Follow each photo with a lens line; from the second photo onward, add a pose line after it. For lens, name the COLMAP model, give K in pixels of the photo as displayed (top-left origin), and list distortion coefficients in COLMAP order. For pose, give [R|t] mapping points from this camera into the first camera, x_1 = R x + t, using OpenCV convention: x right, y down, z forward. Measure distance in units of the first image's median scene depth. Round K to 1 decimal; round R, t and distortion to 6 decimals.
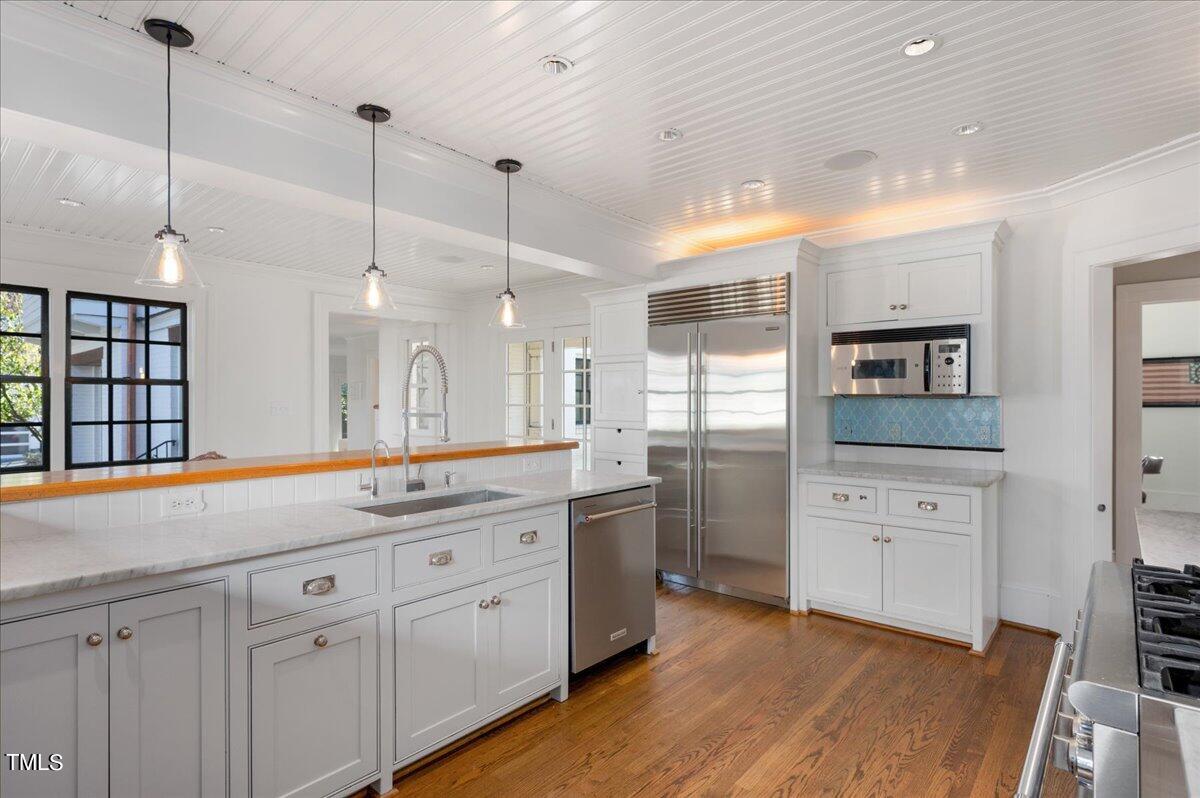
lens RADIAL K [[603.4, 0, 600.0], [0, 603.4, 399.0], [0, 0, 1]] dist [-0.001485, -0.000345]
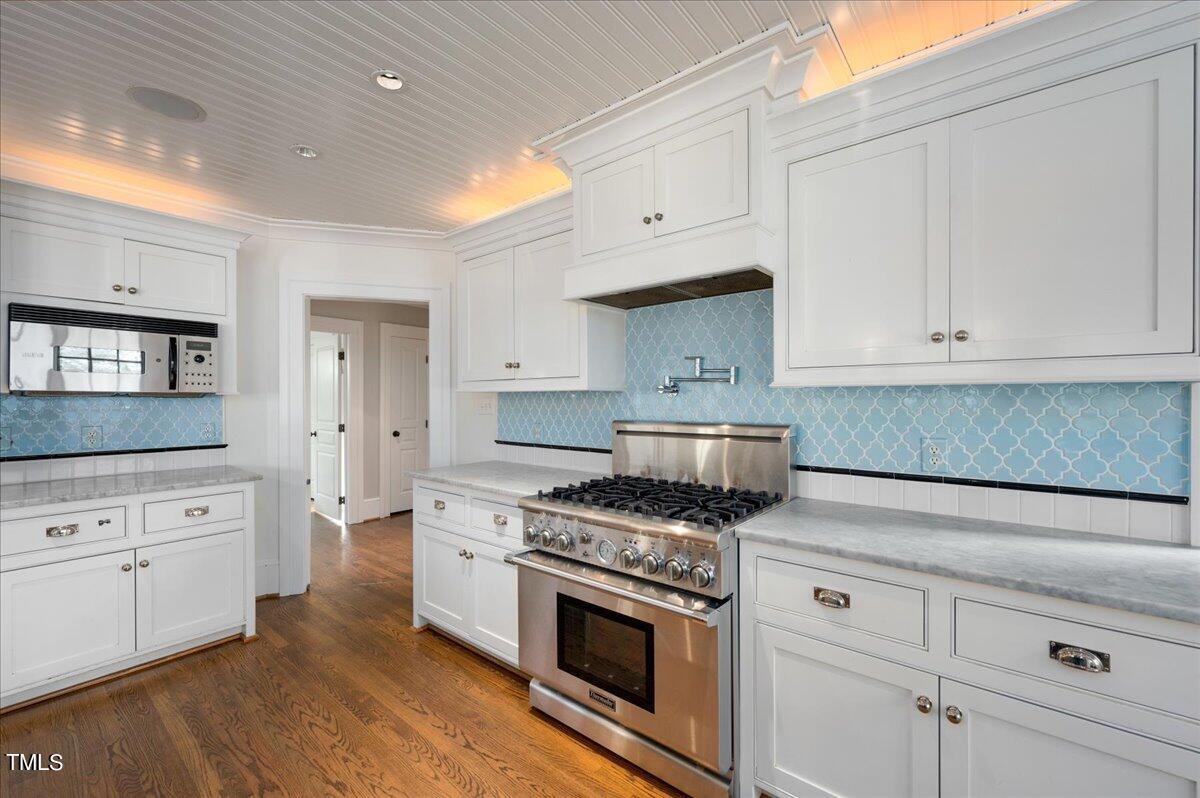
lens RADIAL K [[489.1, 0, 600.0], [0, 489.1, 399.0], [0, 0, 1]] dist [0.000534, 0.000150]
pose [[-0.027076, -0.001007, 0.999633, -0.232496], [-0.003038, 0.999995, 0.000925, -0.000843], [-0.999629, -0.003012, -0.027079, 0.384346]]
